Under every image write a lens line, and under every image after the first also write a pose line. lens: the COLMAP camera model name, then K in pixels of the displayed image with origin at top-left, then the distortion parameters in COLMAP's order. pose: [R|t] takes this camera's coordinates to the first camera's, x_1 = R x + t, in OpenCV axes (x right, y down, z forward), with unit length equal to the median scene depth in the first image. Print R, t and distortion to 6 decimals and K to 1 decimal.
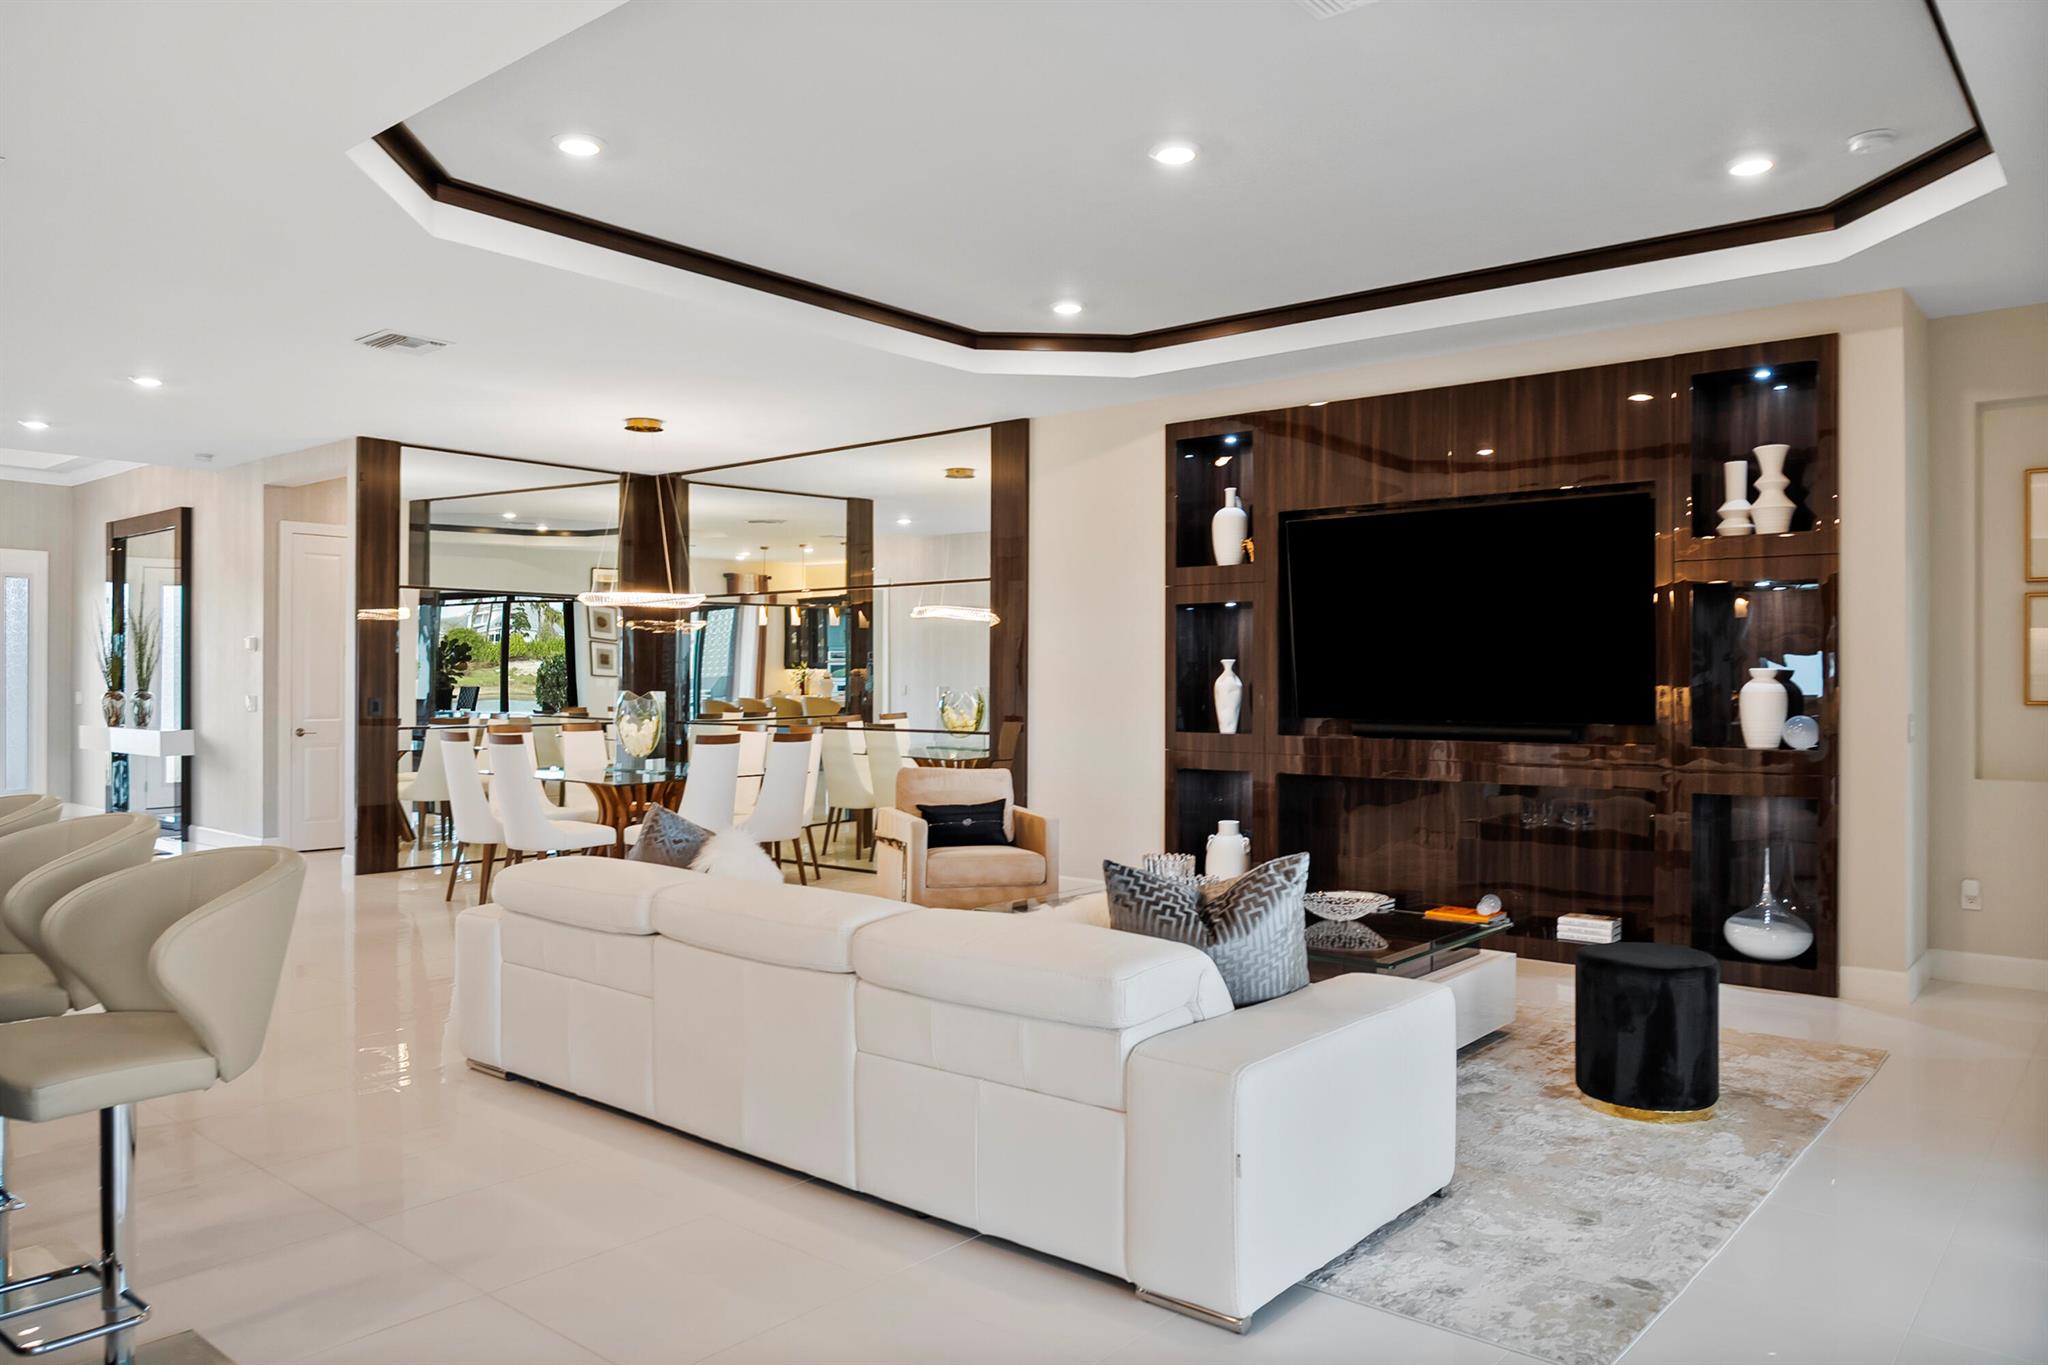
lens RADIAL K [[1388.2, 0, 1024.0], [0, 1388.2, 682.5], [0, 0, 1]] dist [-0.029003, 0.003535]
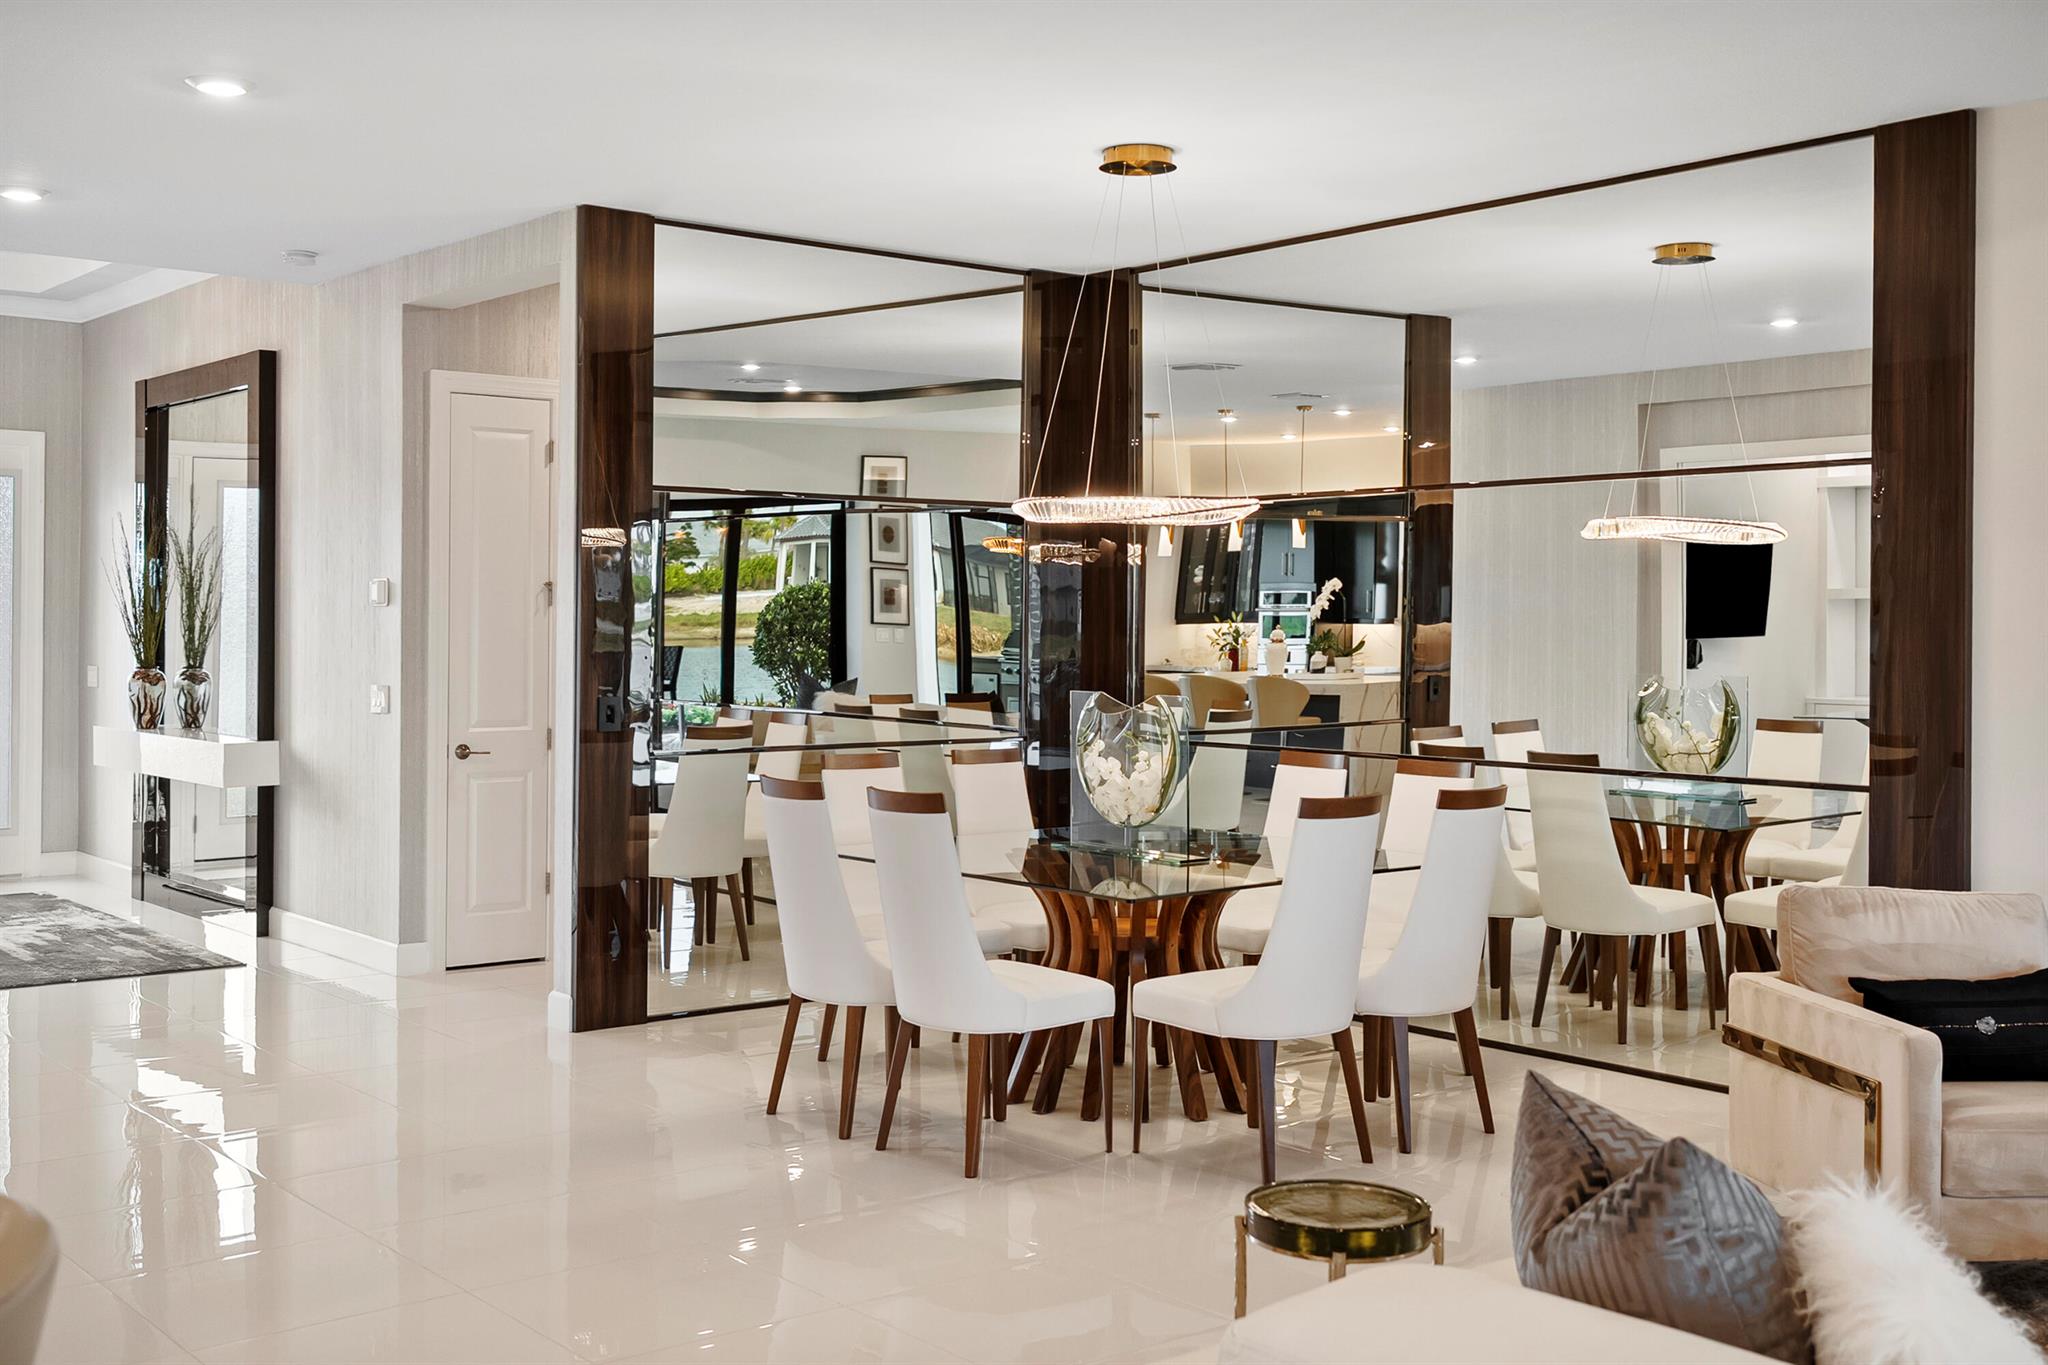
lens RADIAL K [[2095.0, 0, 1031.7], [0, 2095.0, 610.2], [0, 0, 1]] dist [0.019912, -0.001943]
pose [[0.983347, 0.001279, -0.181731, -0.152854], [-0.002492, 0.999976, -0.006443, -0.016320], [0.181719, 0.006788, 0.983327, 0.219472]]
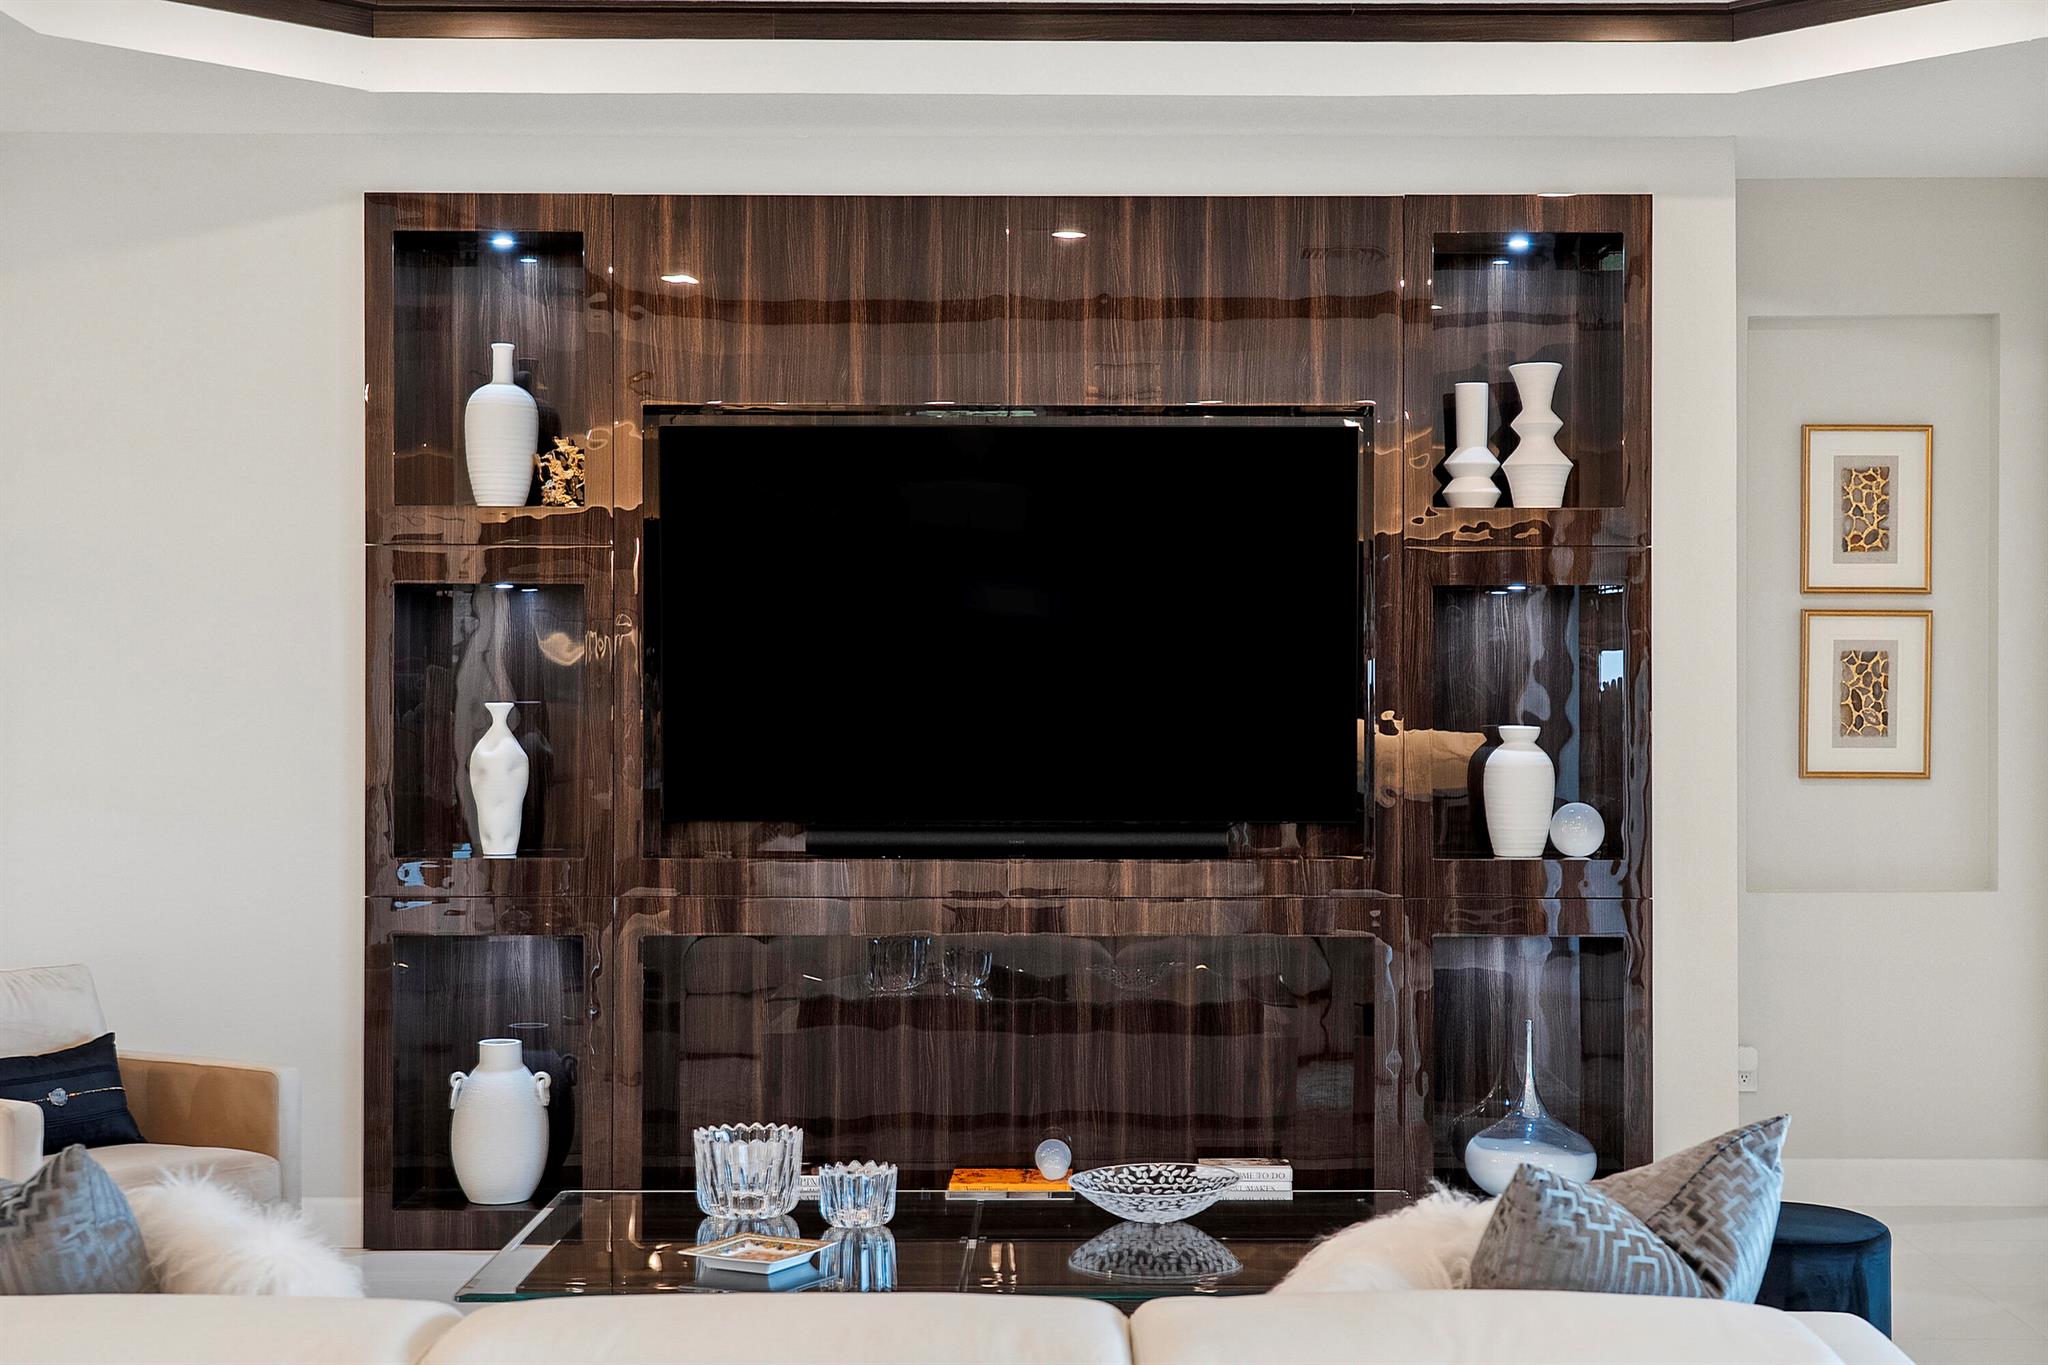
lens RADIAL K [[2834.5, 0, 1024.0], [0, 2834.5, 682.5], [0, 0, 1]] dist [0.247255, -1.260007]
pose [[0.770812, -0.002266, 0.637059, -0.268758], [0.000642, 0.999996, 0.002781, -0.020100], [-0.637063, -0.001735, 0.770810, 0.096806]]
